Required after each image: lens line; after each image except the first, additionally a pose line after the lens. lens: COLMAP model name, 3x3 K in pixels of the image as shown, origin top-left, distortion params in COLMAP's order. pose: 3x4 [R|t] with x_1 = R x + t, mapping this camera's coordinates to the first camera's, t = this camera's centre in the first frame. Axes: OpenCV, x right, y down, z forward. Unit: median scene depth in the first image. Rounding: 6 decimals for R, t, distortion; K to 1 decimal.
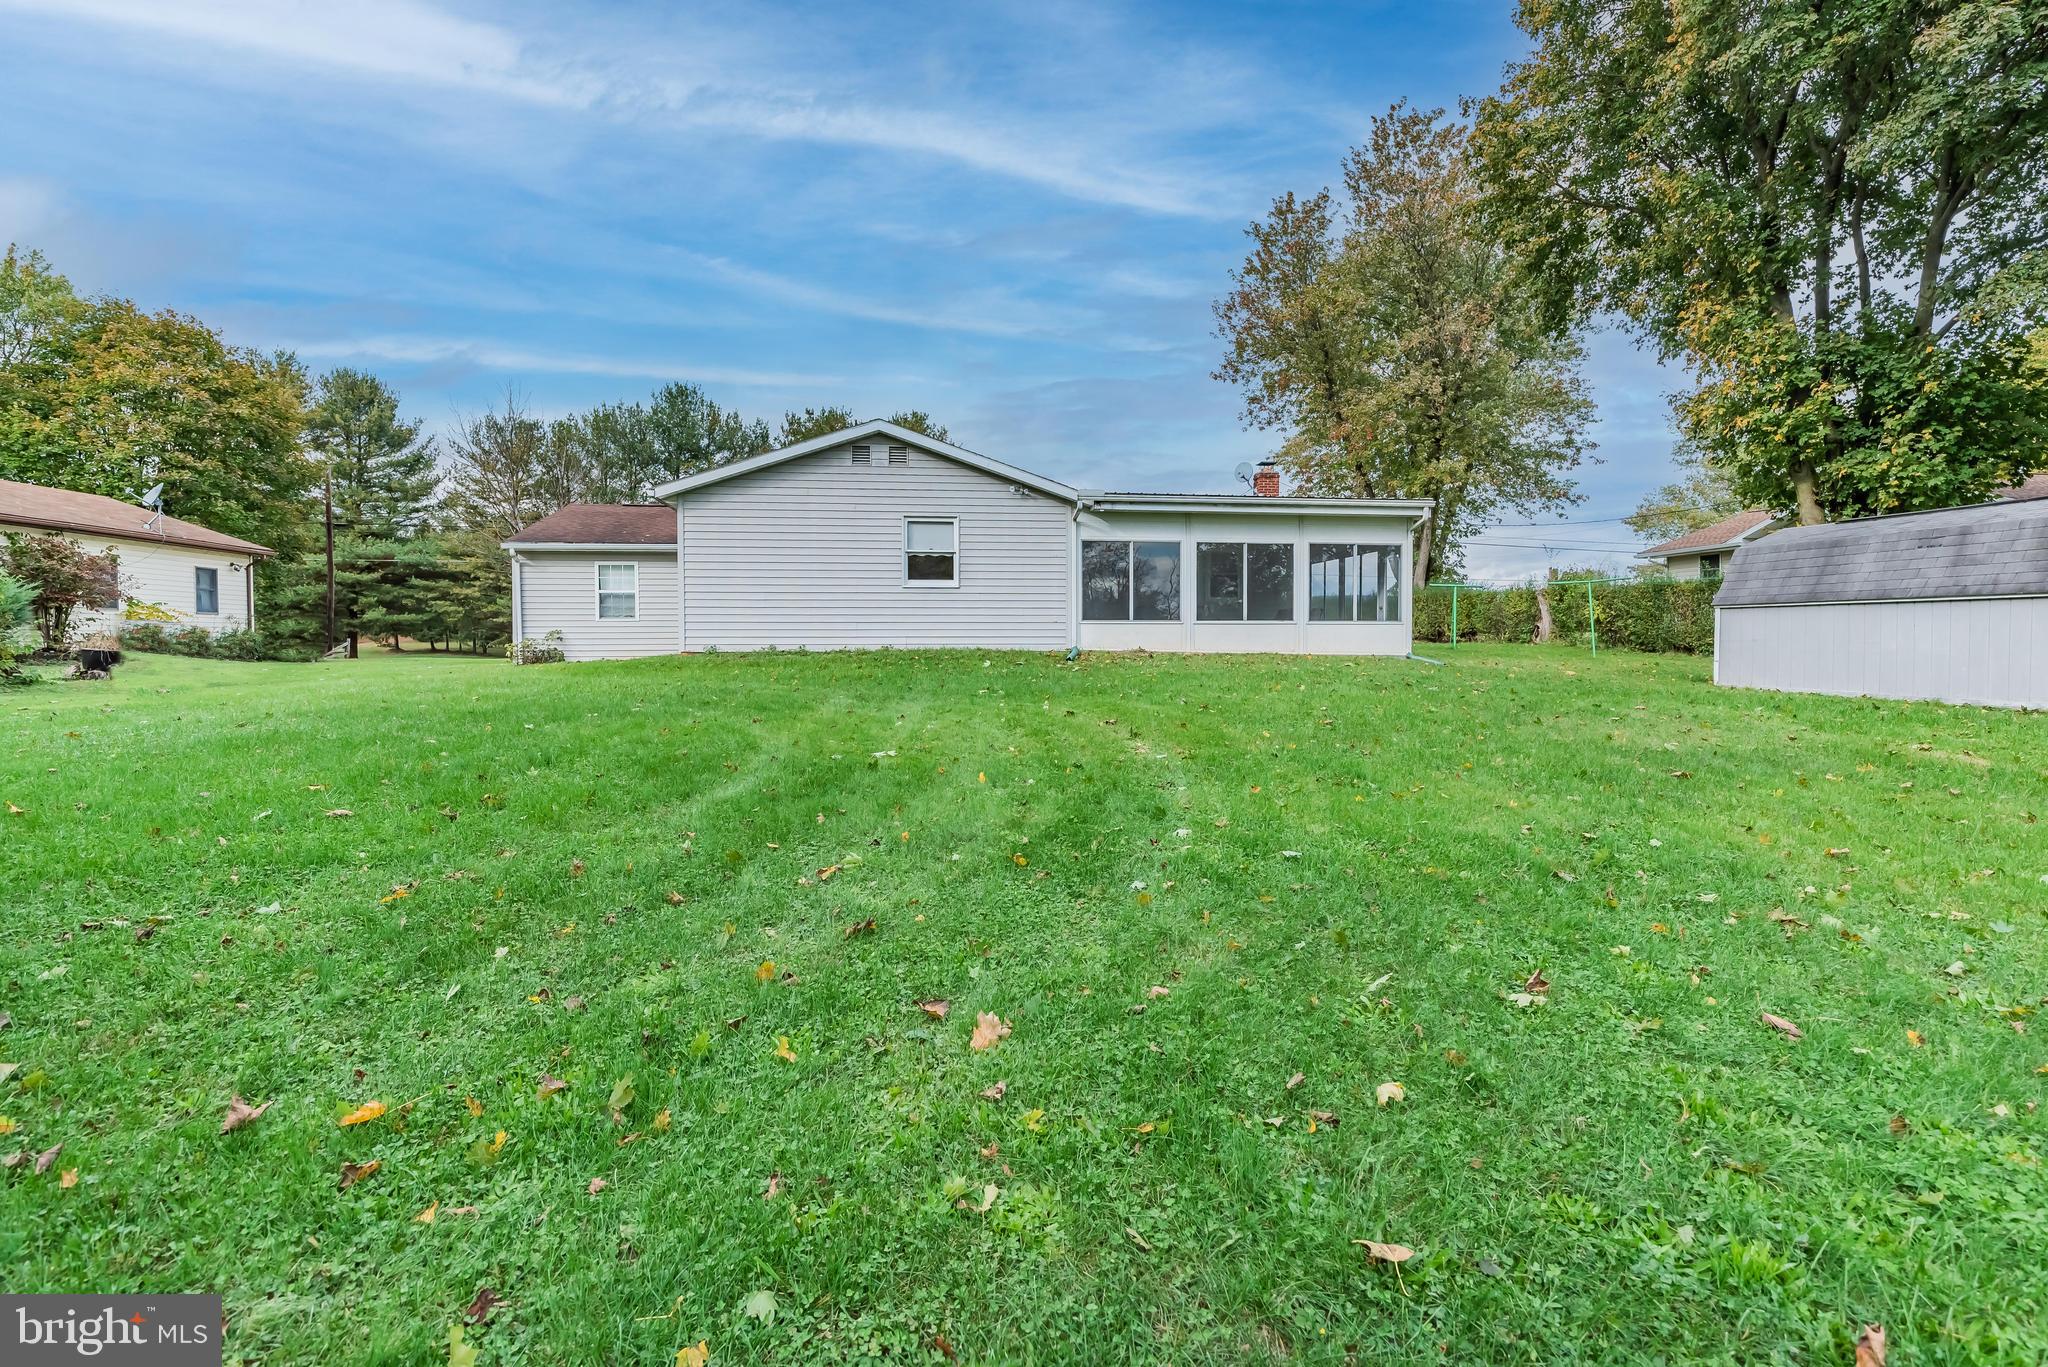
lens RADIAL K [[994.5, 0, 1024.0], [0, 994.5, 683.5], [0, 0, 1]] dist [0.000860, 0.000139]
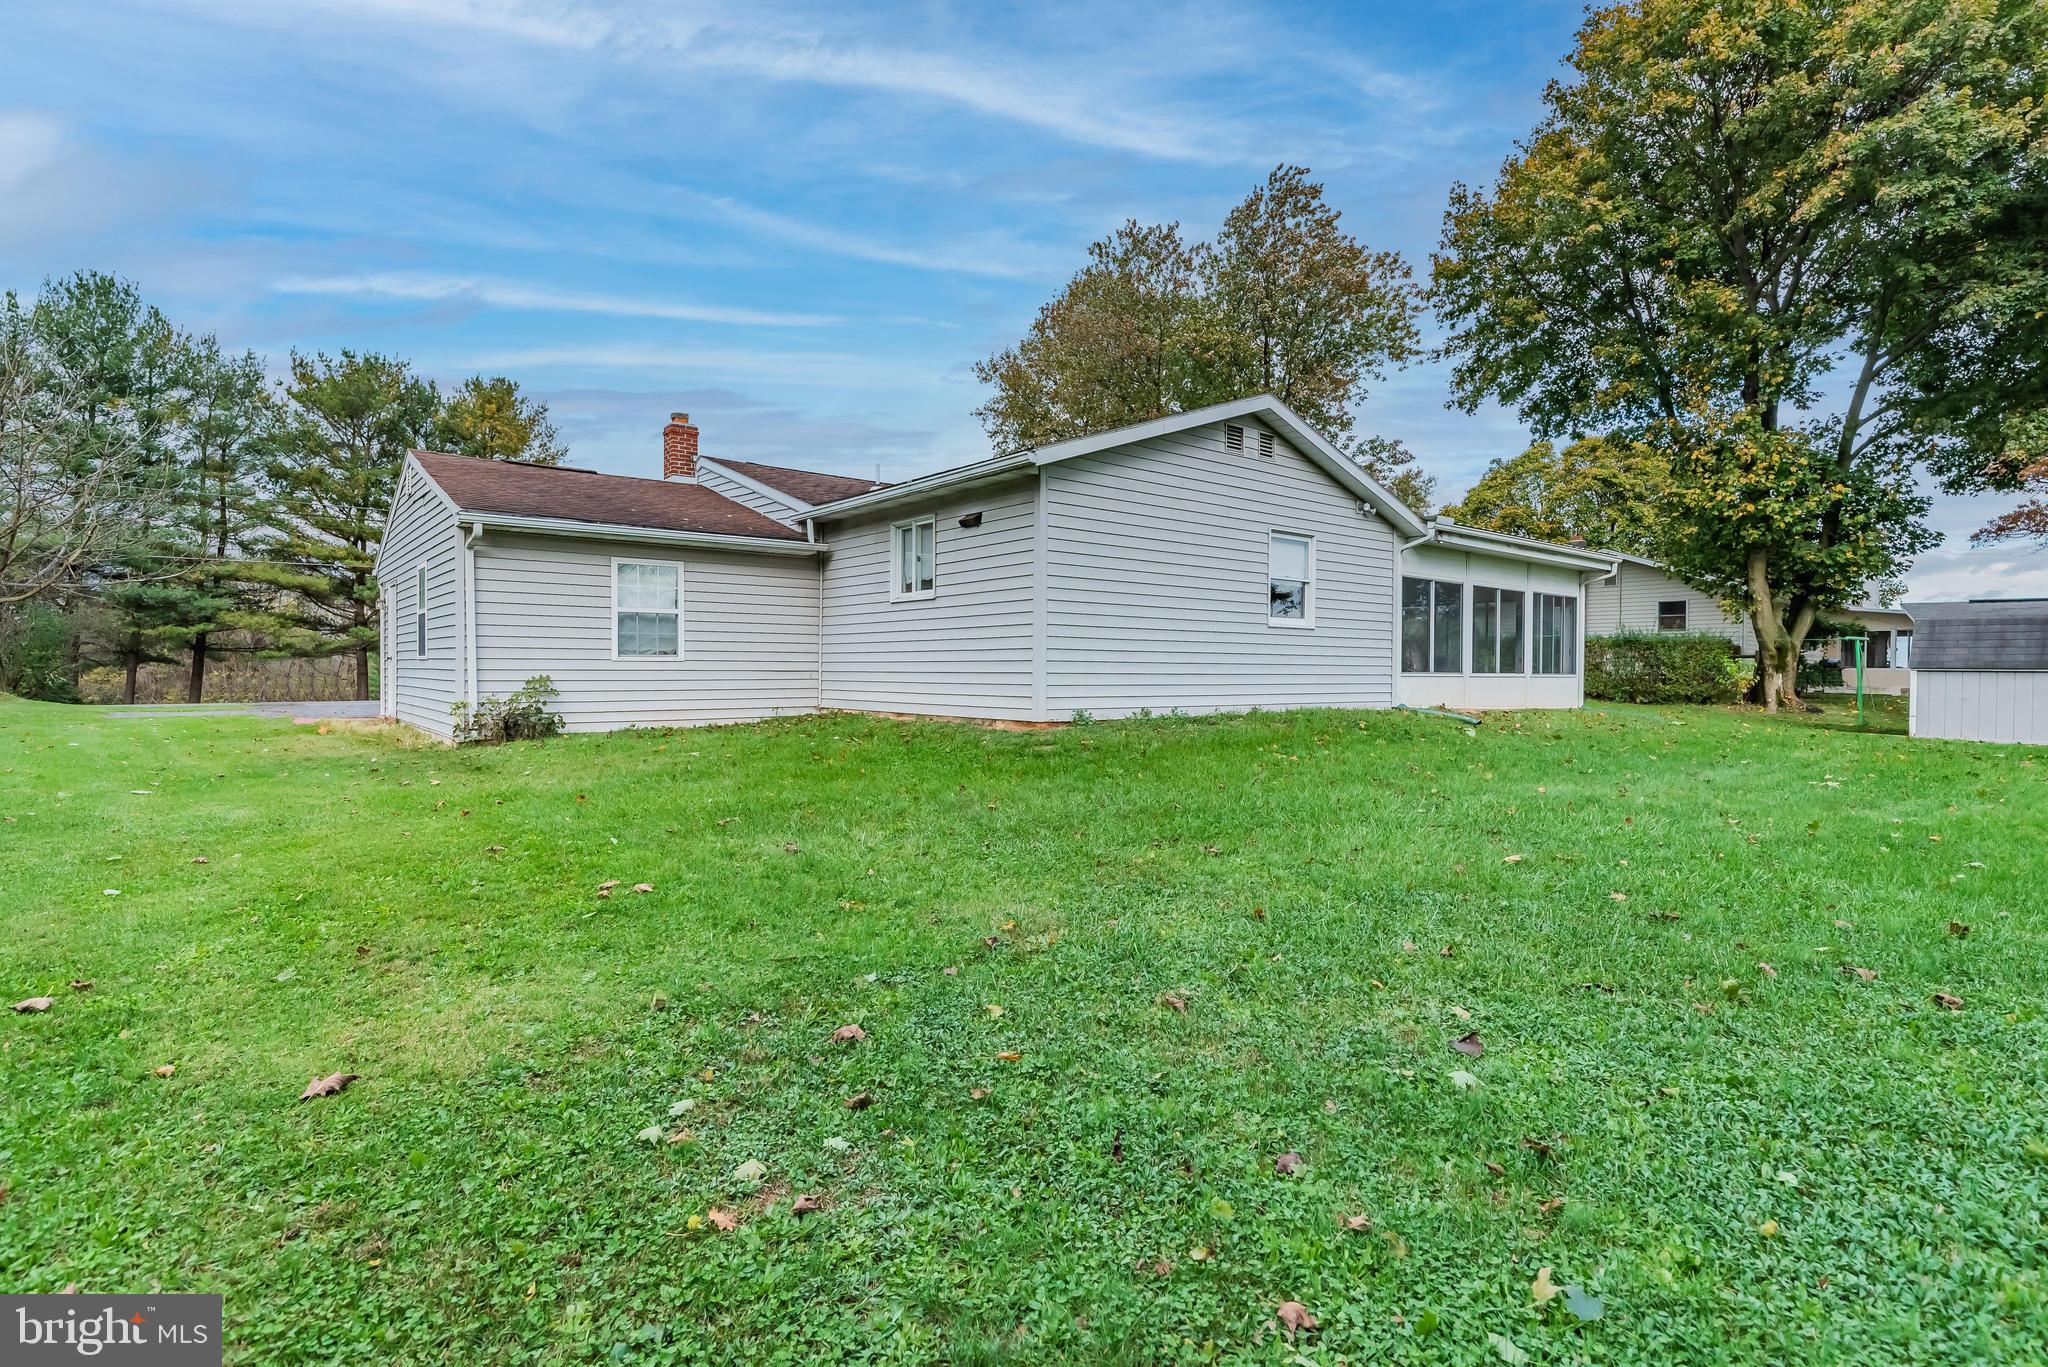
lens RADIAL K [[994.5, 0, 1024.0], [0, 994.5, 683.5], [0, 0, 1]] dist [0.000860, 0.000139]
pose [[0.852844, 0.001295, 0.522165, -0.628460], [0.010227, 0.999764, -0.019184, -0.041156], [-0.522066, 0.021701, 0.852629, 0.452546]]
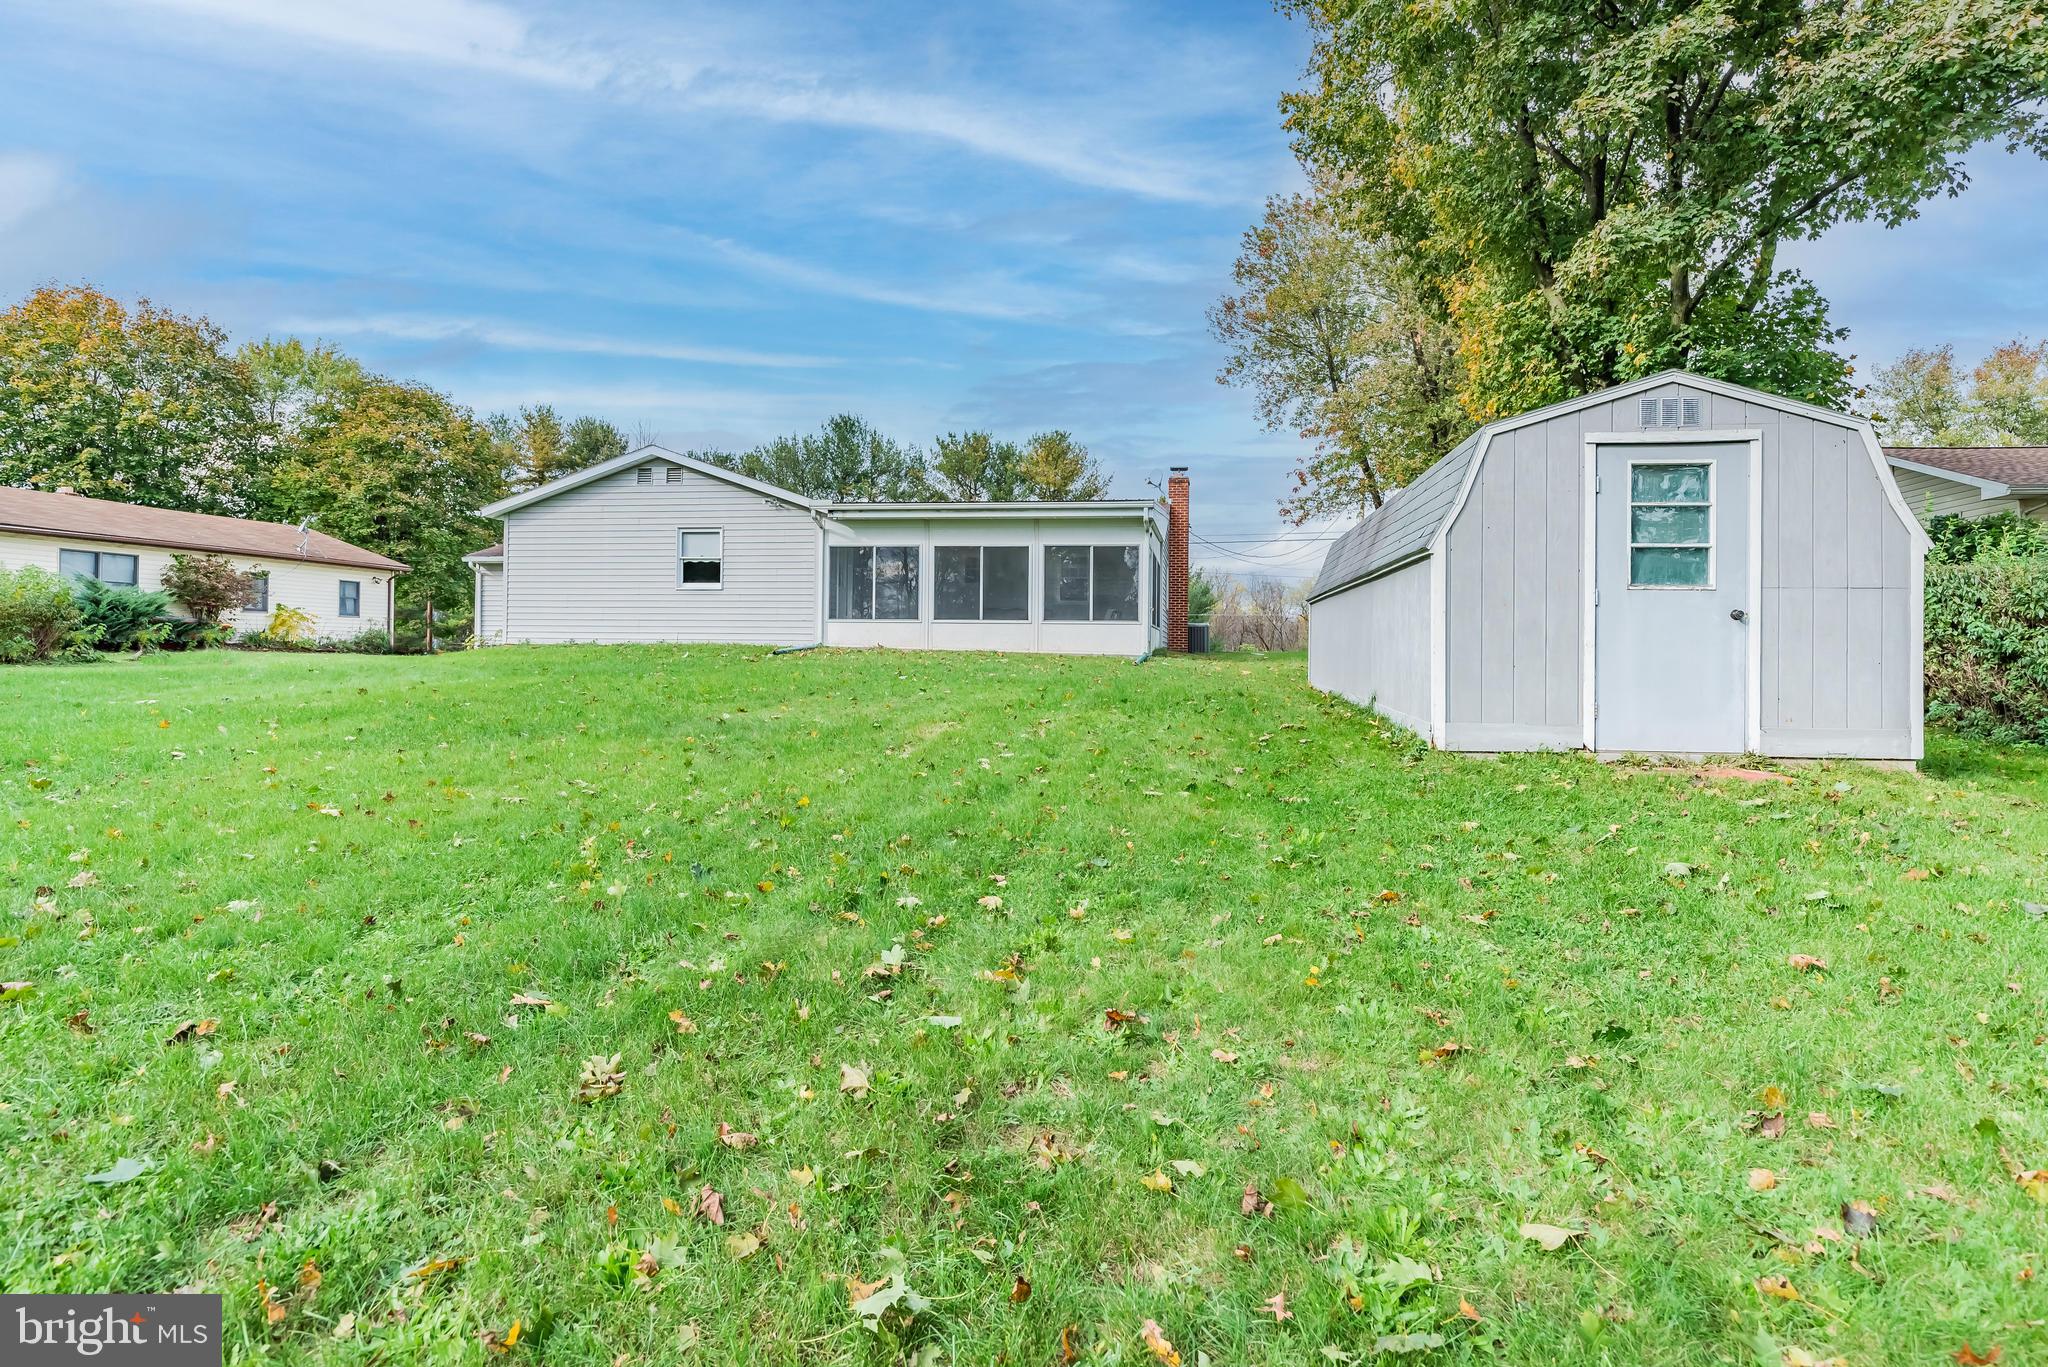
lens RADIAL K [[992.9, 0, 1025.7], [0, 992.9, 657.8], [0, 0, 1]] dist [0.036261, 0.000060]
pose [[0.957315, 0.011273, -0.288828, 0.569535], [-0.022247, 0.999149, -0.034741, 0.011901], [0.288190, 0.039683, 0.956751, 0.021203]]
